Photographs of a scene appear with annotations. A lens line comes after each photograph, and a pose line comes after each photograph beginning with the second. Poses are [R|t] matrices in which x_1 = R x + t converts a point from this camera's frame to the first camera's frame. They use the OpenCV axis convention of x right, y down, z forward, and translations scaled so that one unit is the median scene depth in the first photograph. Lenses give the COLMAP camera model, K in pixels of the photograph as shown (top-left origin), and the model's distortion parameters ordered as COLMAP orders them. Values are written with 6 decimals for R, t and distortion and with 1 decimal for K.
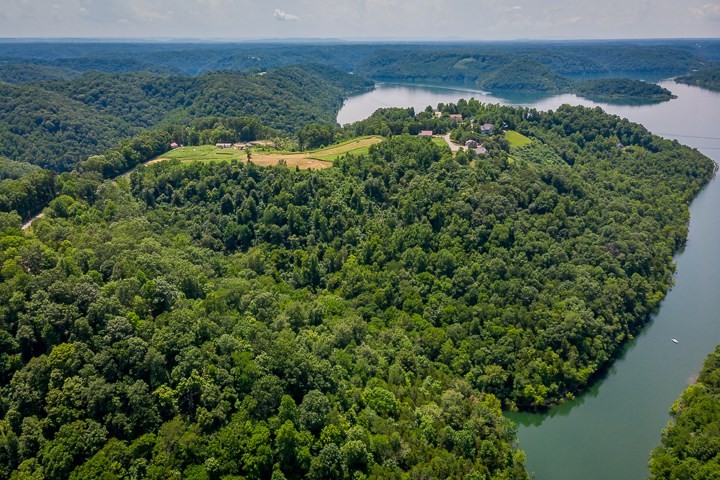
lens RADIAL K [[527.3, 0, 363.8], [0, 527.3, 237.7], [0, 0, 1]] dist [0.009126, 0.012410]
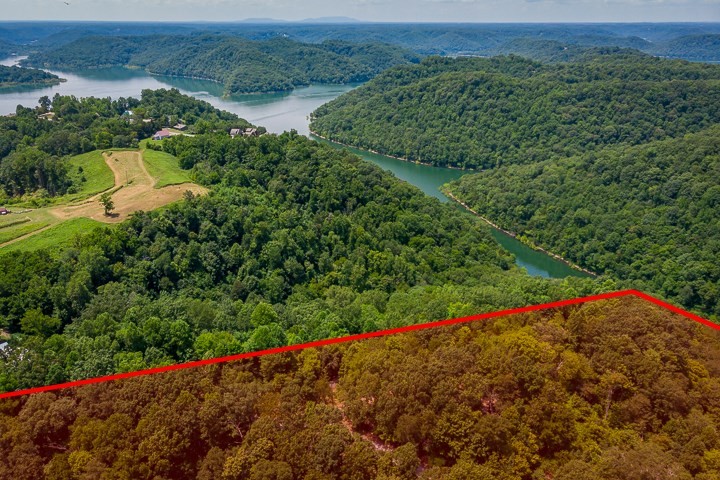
lens RADIAL K [[527.3, 0, 358.9], [0, 527.3, 240.3], [0, 0, 1]] dist [0.009126, 0.012410]
pose [[0.374675, -0.351139, 0.858091, -0.398220], [0.323319, 0.916894, 0.234029, -0.102184], [-0.868955, 0.189752, 0.457068, 0.281419]]
